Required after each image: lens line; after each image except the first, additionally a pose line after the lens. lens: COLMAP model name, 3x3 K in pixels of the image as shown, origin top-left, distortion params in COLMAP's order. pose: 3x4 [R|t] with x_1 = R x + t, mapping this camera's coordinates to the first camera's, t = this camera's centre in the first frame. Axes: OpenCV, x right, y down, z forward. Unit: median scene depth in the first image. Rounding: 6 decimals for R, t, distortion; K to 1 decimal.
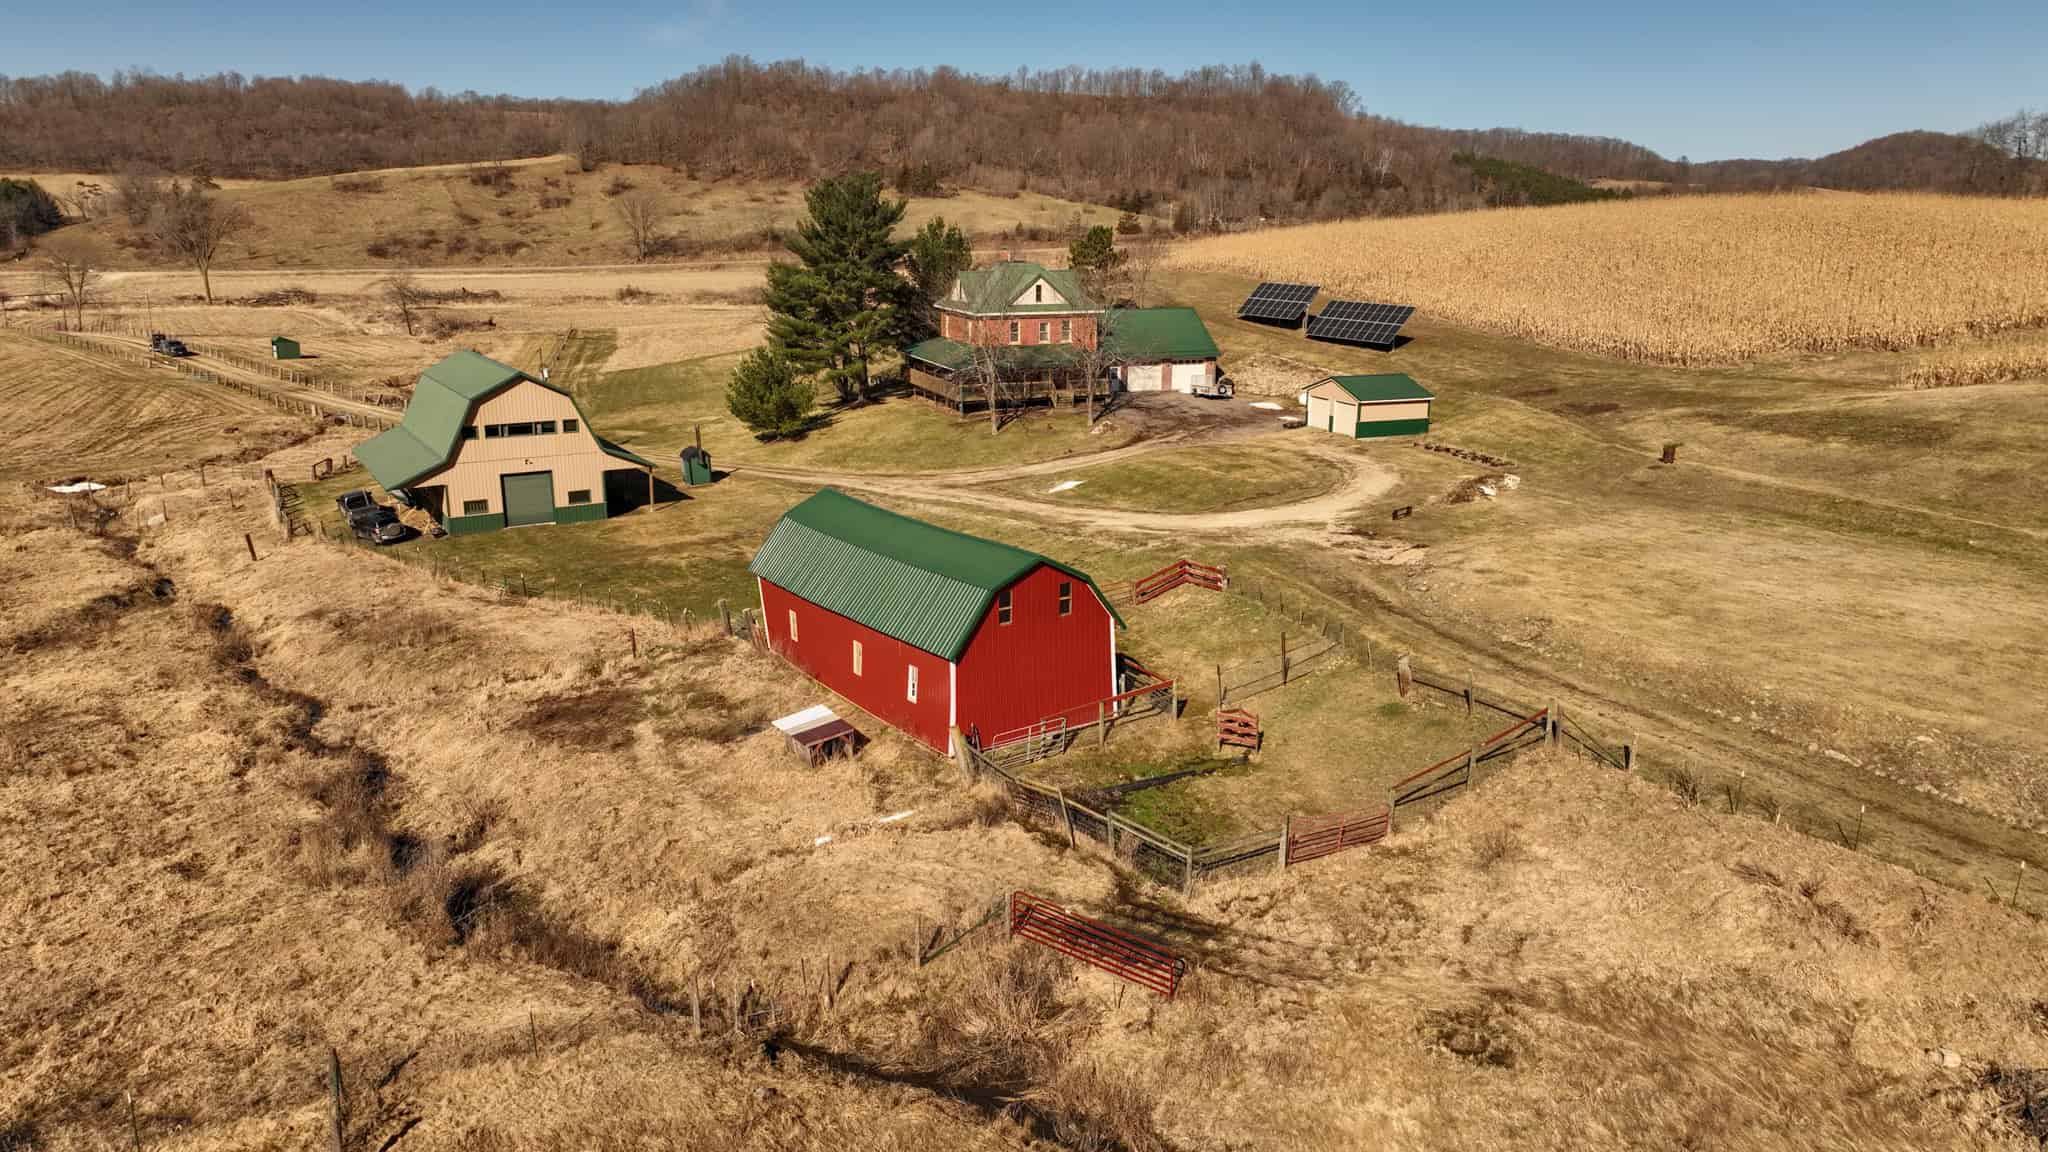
lens RADIAL K [[1441.2, 0, 1032.4], [0, 1441.2, 575.1], [0, 0, 1]] dist [0.001182, 0.019563]
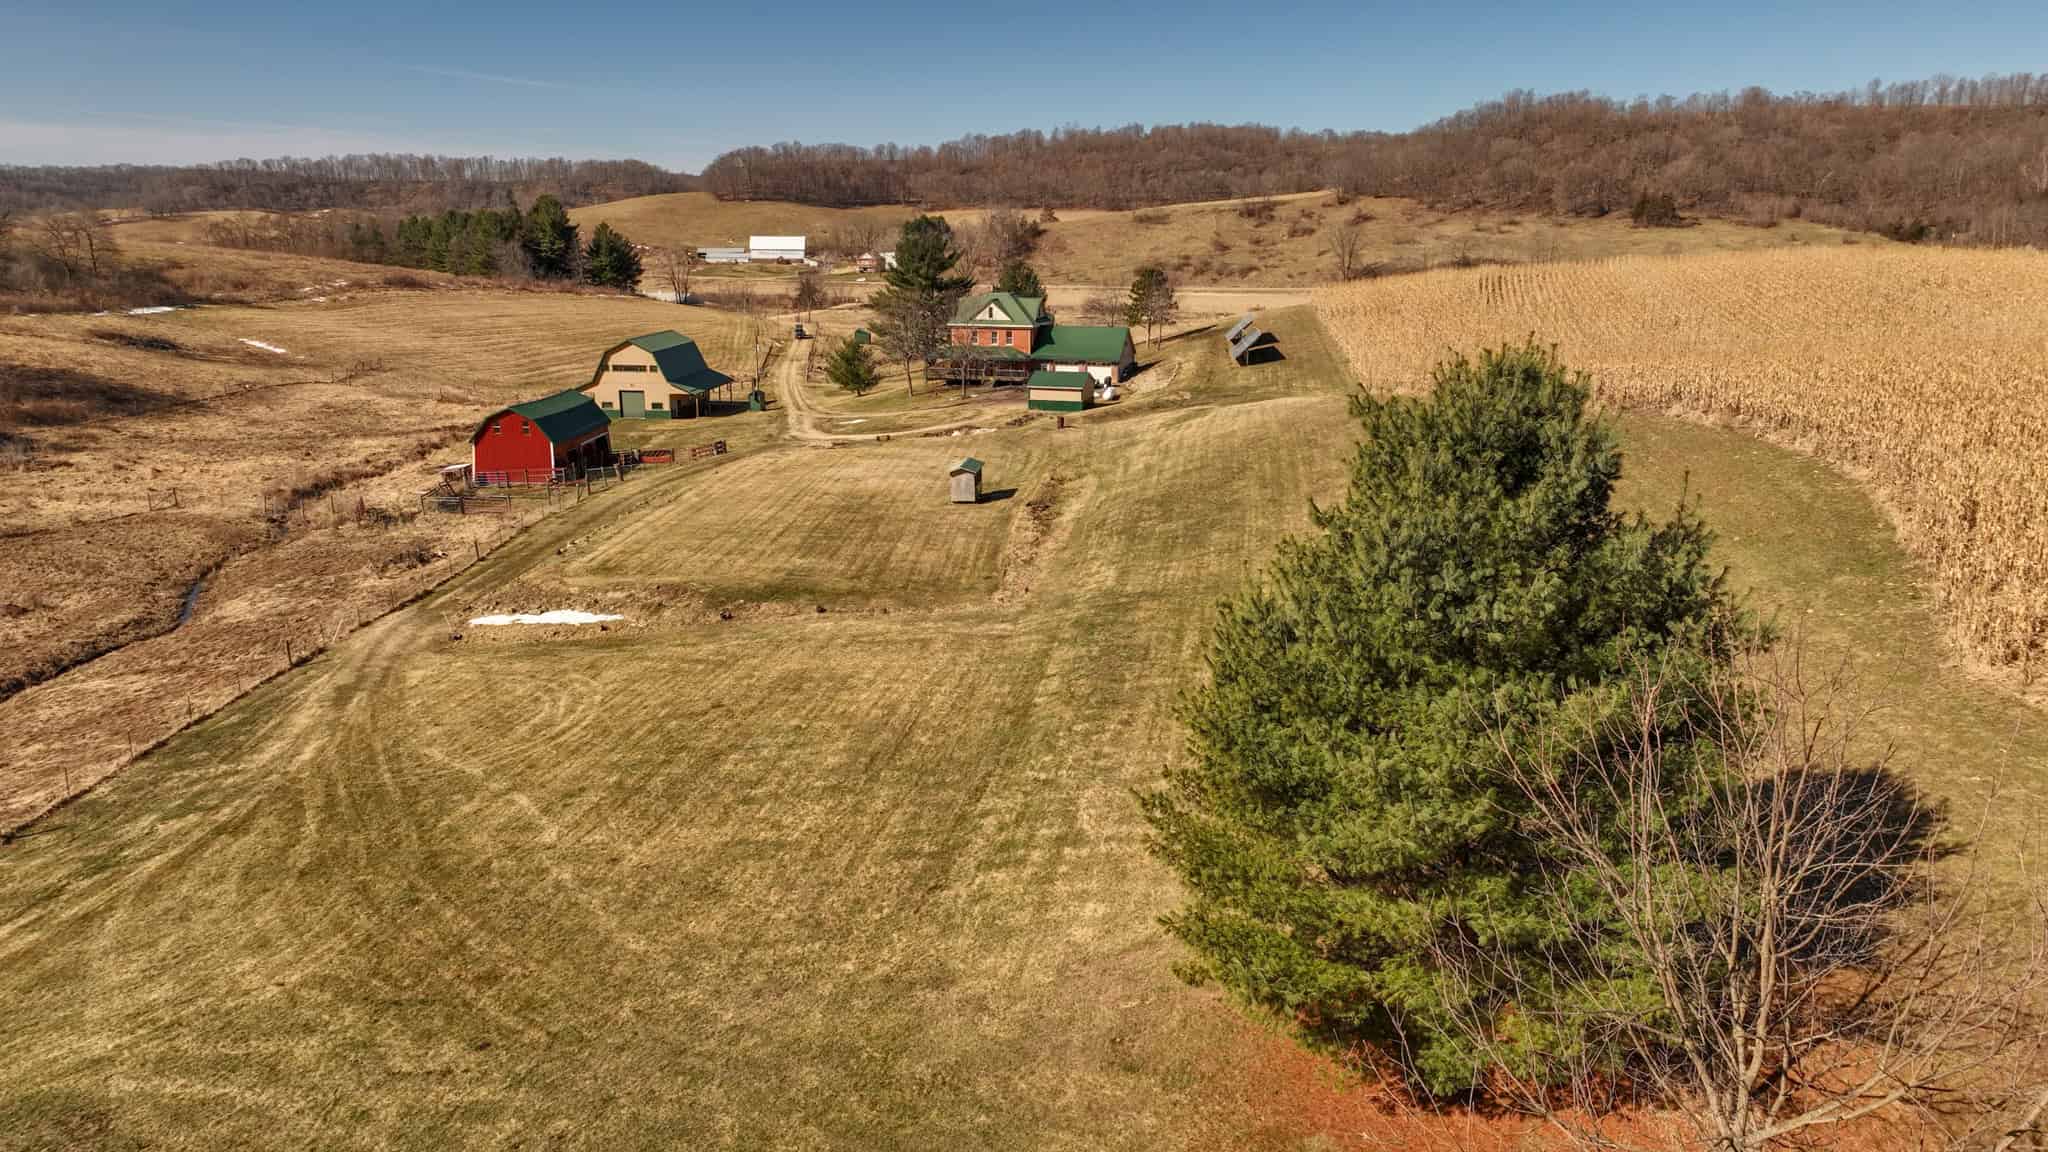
lens RADIAL K [[1441.2, 0, 1029.8], [0, 1441.2, 581.0], [0, 0, 1]] dist [0.001182, 0.019563]
pose [[0.809215, 0.142002, -0.570093, 0.179701], [-0.147867, 0.988341, 0.036293, 0.004887], [0.568600, 0.054929, 0.820778, -0.042523]]
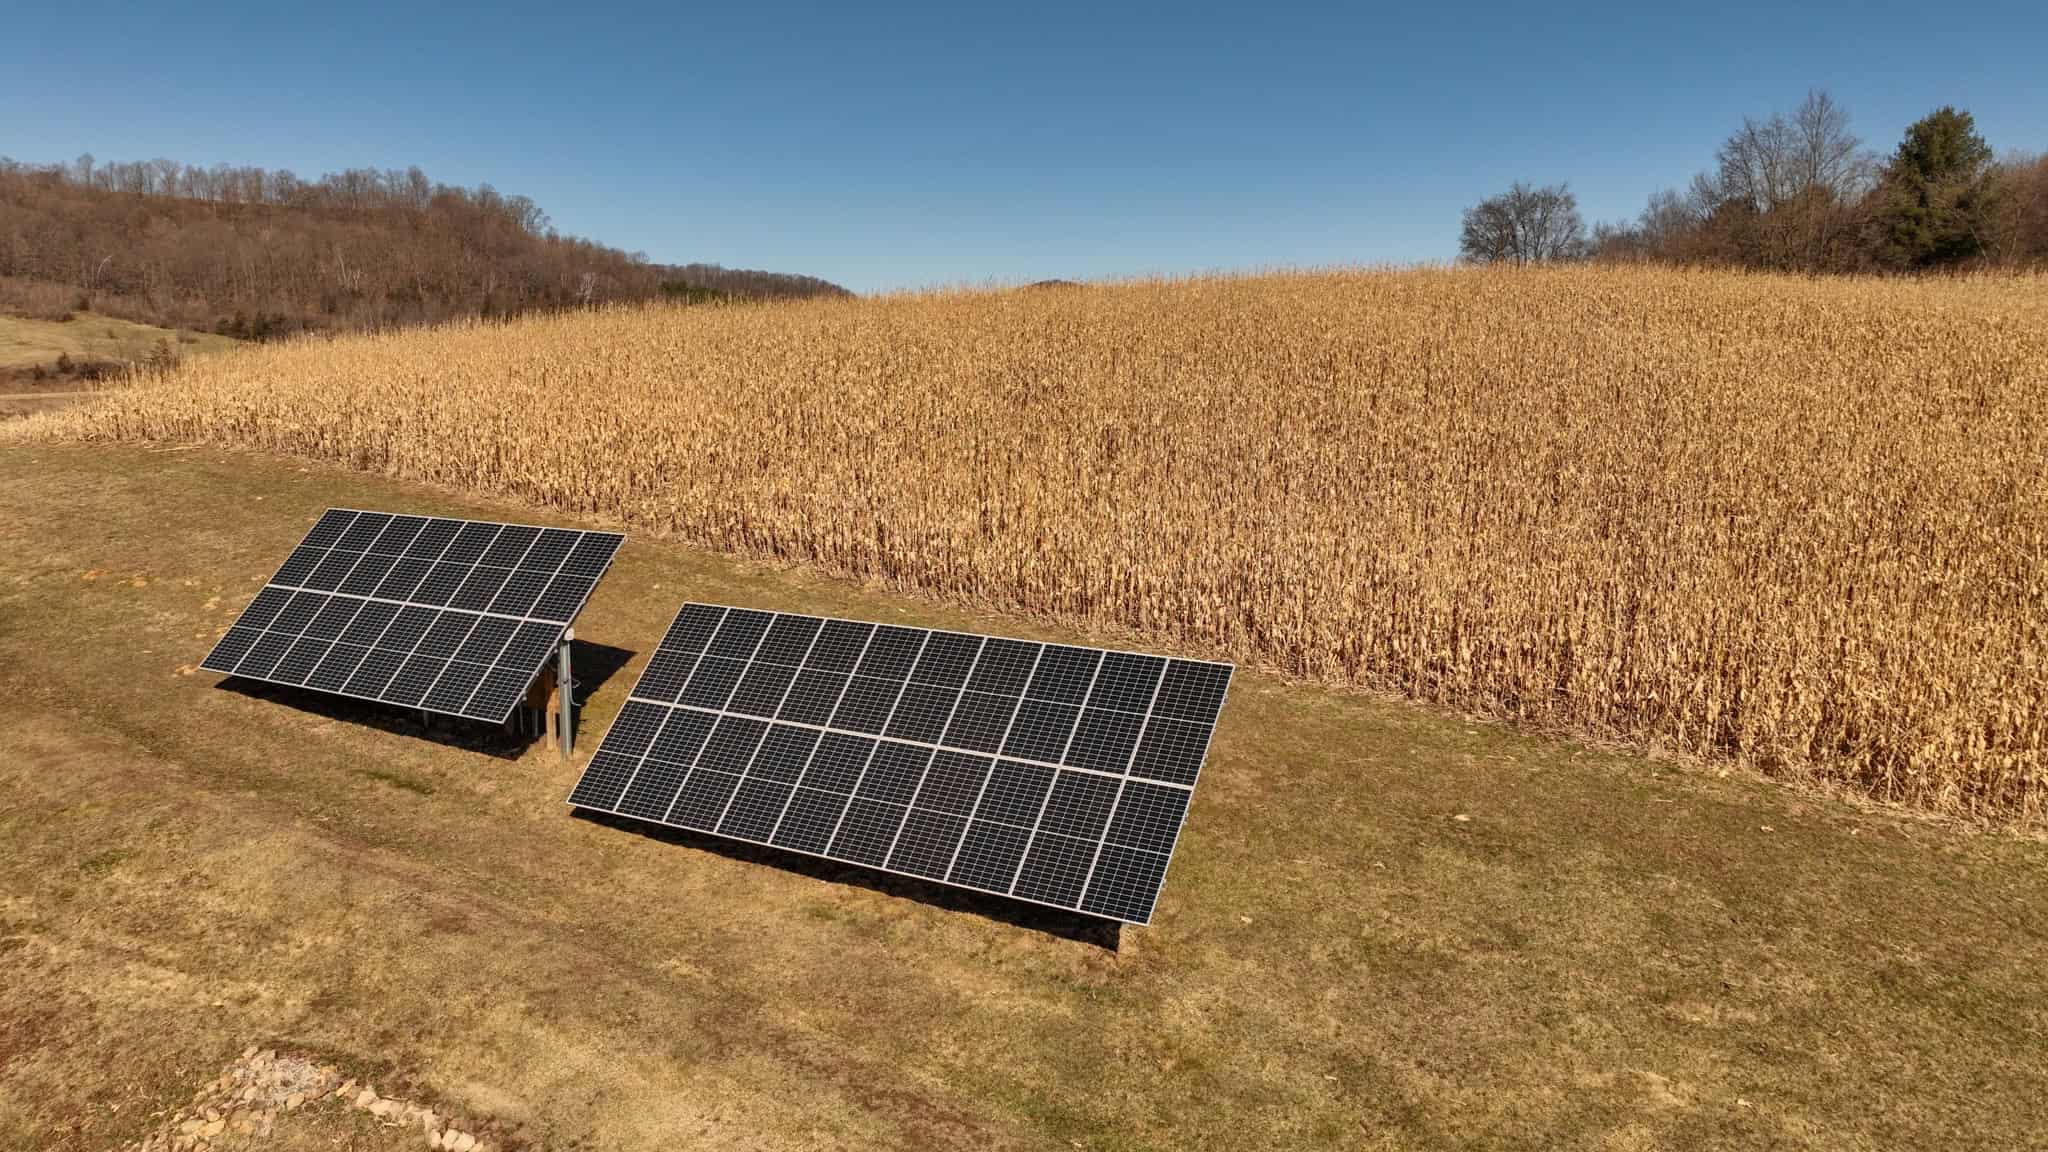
lens RADIAL K [[1441.2, 0, 1029.9], [0, 1441.2, 568.7], [0, 0, 1]] dist [0.001182, 0.019563]
pose [[0.861416, -0.074883, 0.502350, 0.031612], [0.123449, 0.990281, -0.064069, -0.037859], [-0.492670, 0.117205, 0.862287, 0.172032]]
